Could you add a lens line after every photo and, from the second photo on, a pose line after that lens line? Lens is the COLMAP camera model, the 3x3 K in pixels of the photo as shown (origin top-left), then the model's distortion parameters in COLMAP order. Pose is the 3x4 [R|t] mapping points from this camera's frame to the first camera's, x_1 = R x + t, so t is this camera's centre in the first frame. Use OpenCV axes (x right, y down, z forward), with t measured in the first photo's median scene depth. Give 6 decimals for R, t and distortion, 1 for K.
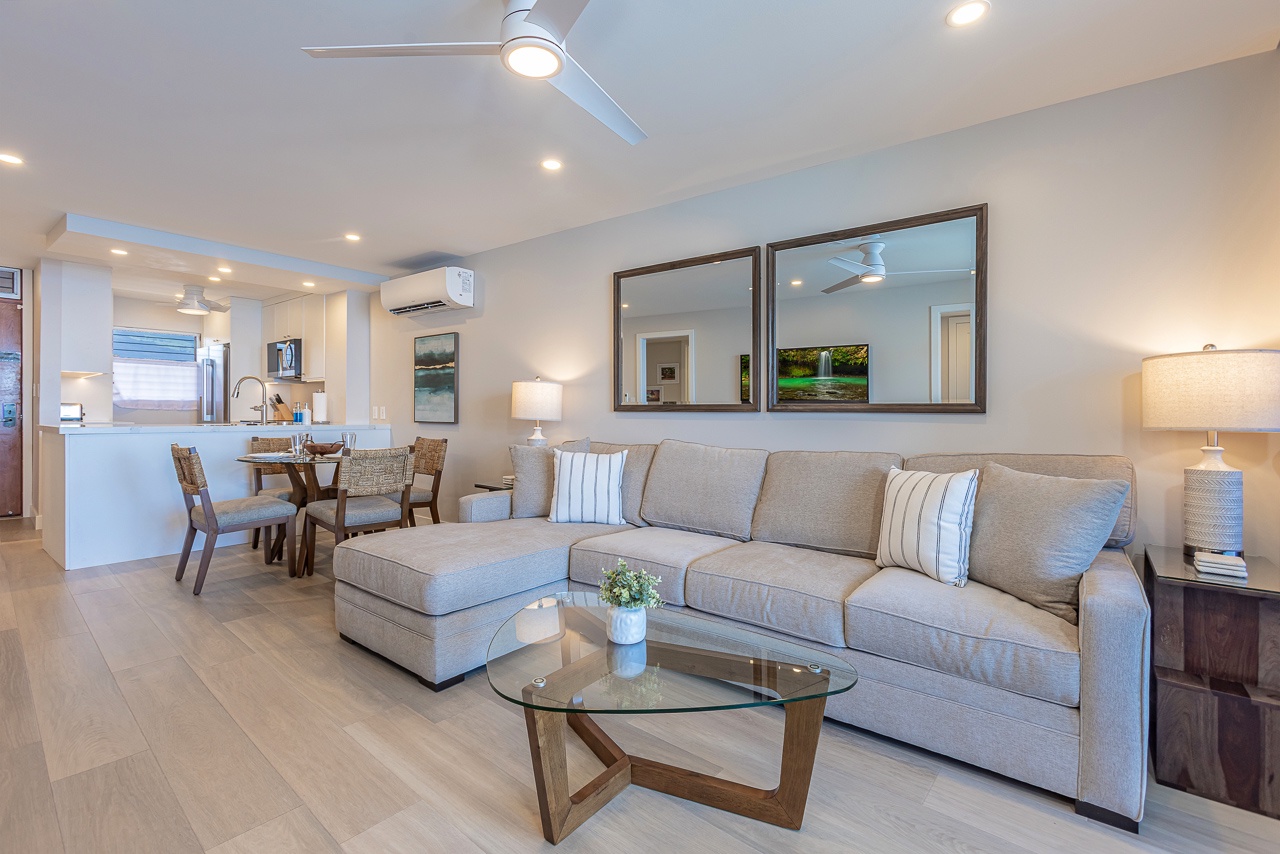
lens RADIAL K [[585.0, 0, 641.2], [0, 585.0, 433.4], [0, 0, 1]] dist [-0.000446, 0.005193]
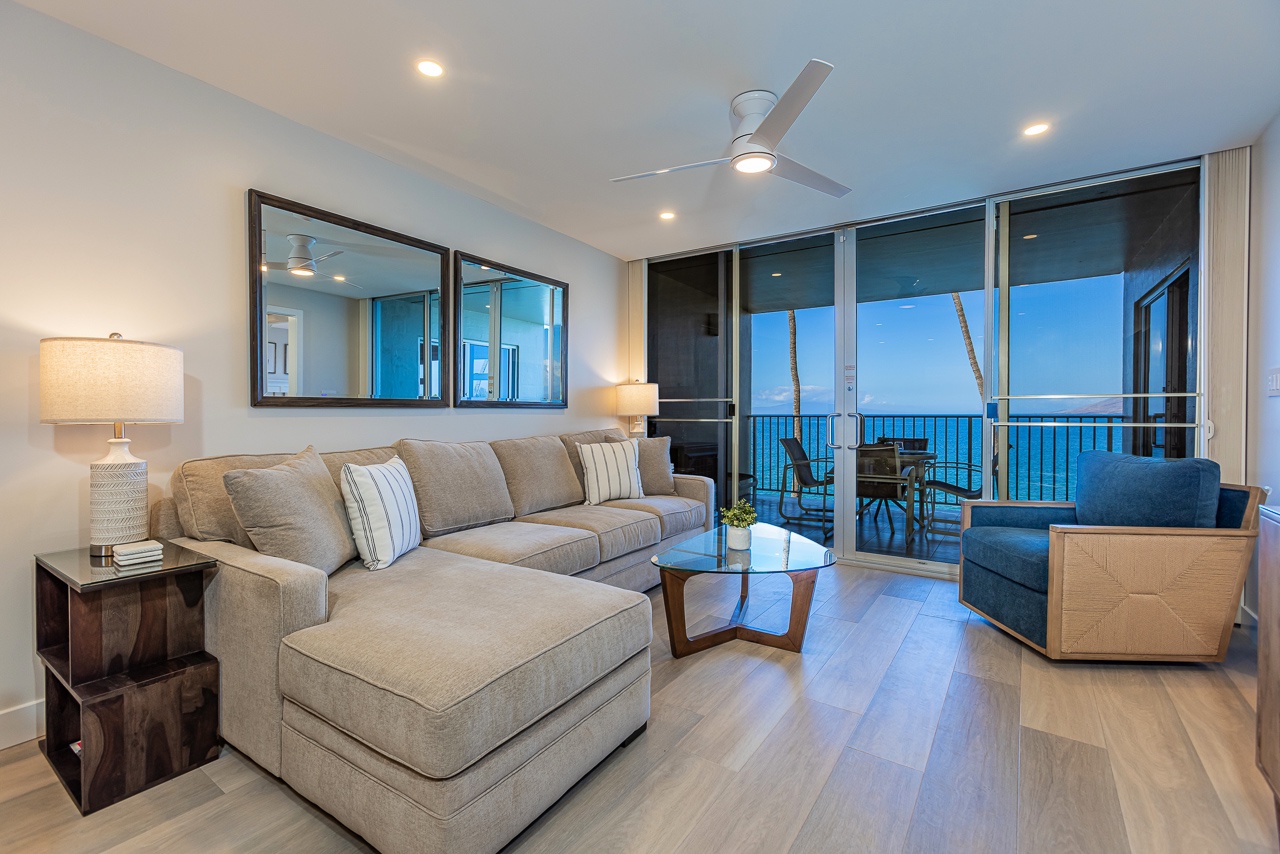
lens RADIAL K [[585.0, 0, 640.5], [0, 585.0, 417.1], [0, 0, 1]] dist [-0.000446, 0.005193]
pose [[-0.121943, -0.009512, 0.992492, -0.944954], [0.046823, 0.998786, 0.015325, -0.021975], [-0.991432, 0.048341, -0.121350, 0.863868]]
